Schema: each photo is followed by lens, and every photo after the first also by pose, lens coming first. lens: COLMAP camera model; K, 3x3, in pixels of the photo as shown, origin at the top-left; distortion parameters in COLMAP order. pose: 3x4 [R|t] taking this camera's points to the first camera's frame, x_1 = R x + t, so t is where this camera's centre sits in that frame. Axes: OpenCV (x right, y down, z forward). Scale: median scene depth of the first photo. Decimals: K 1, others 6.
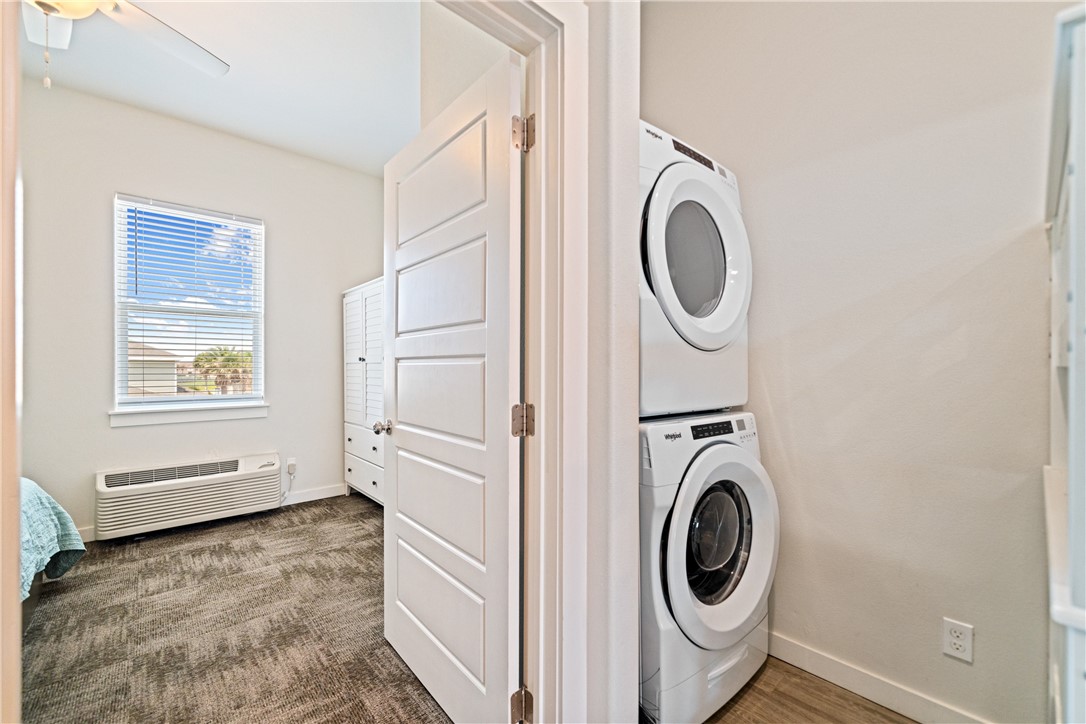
lens RADIAL K [[439.5, 0, 546.3], [0, 439.5, 368.5], [0, 0, 1]] dist [-0.002310, -0.000328]
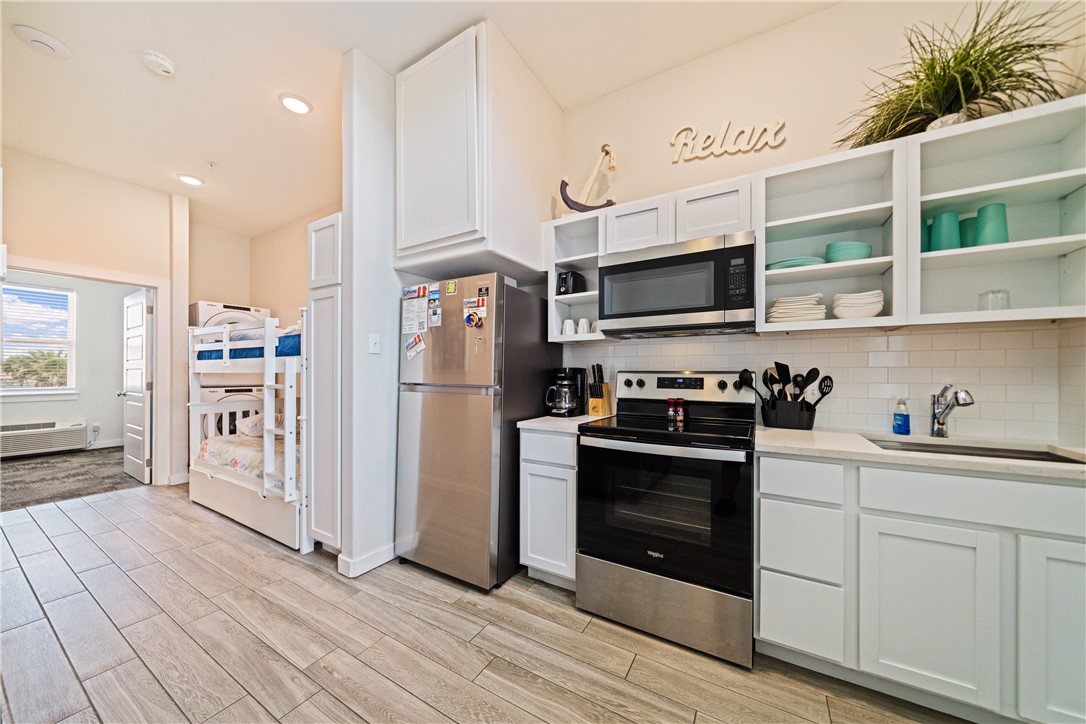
lens RADIAL K [[371.2, 0, 546.4], [0, 371.2, 372.6], [0, 0, 1]] dist [-0.002249, -0.000091]
pose [[0.955420, 0.001592, 0.295246, 0.973689], [-0.001133, 0.999998, -0.001725, 0.000939], [-0.295248, 0.001314, 0.955420, -1.312010]]
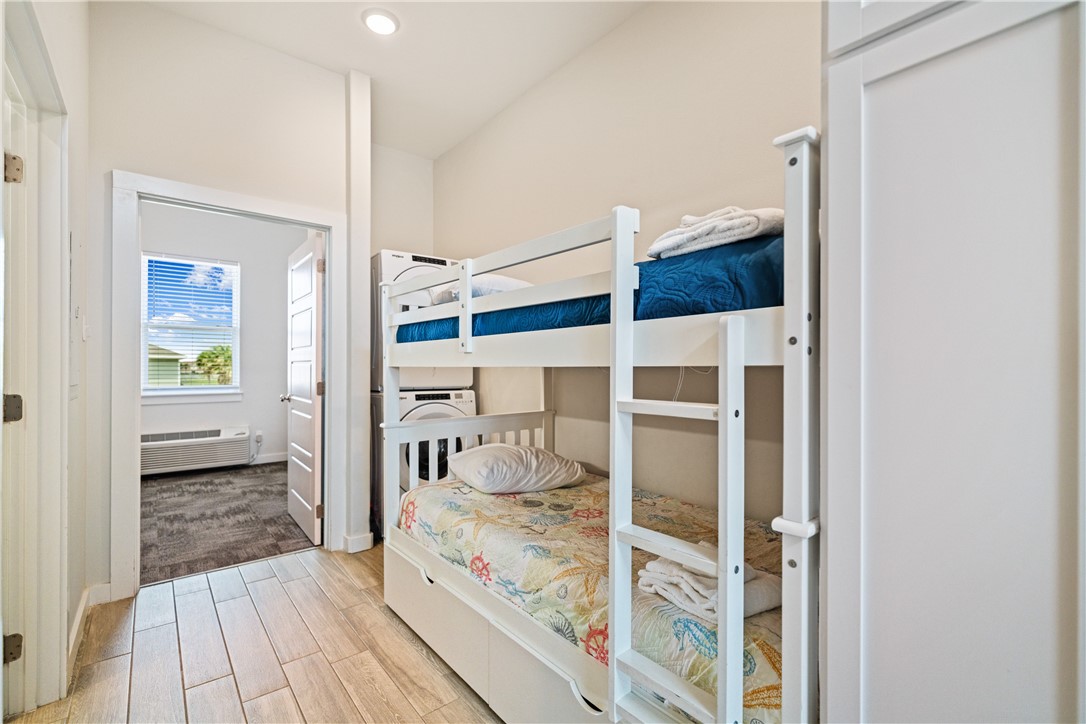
lens RADIAL K [[478.6, 0, 544.8], [0, 478.6, 367.7], [0, 0, 1]] dist [0.000454, 0.000285]
pose [[0.998779, 0.002011, -0.049367, 0.544864], [-0.002020, 0.999998, -0.000129, 0.001535], [0.049367, 0.000229, 0.998781, -0.645364]]
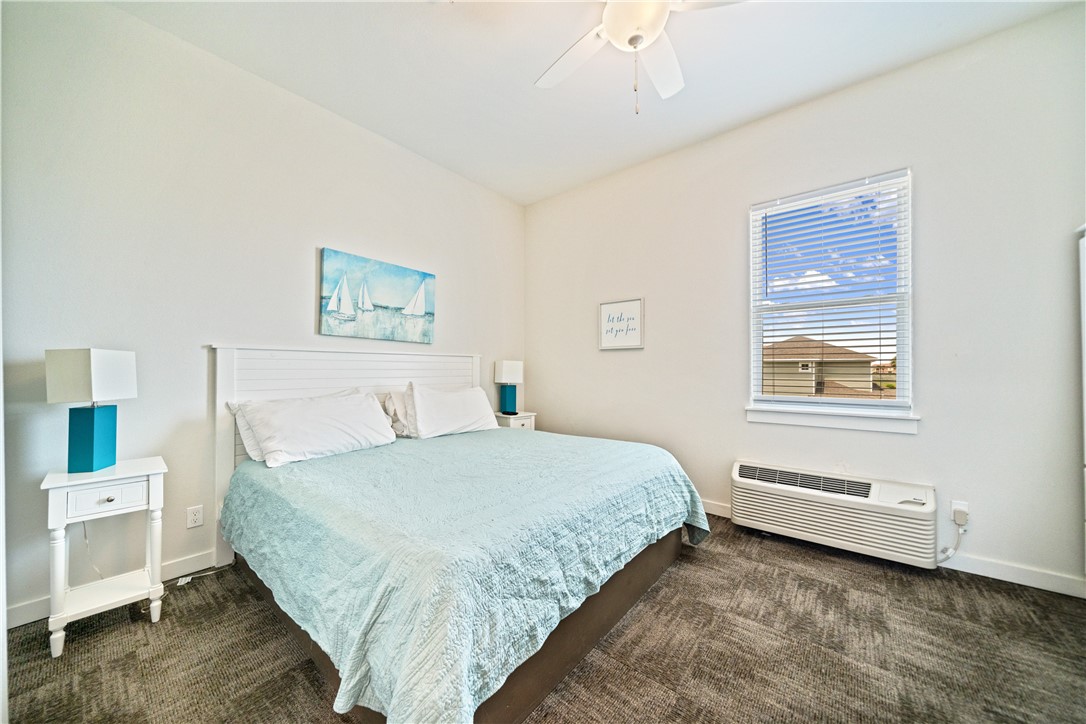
lens RADIAL K [[380.1, 0, 548.1], [0, 380.1, 366.9], [0, 0, 1]] dist [-0.002531, -0.000139]
pose [[0.153552, -0.003616, -0.988134, -0.142306], [0.000202, 0.999993, -0.003628, 0.001521], [0.988140, 0.000358, 0.153552, 0.390960]]
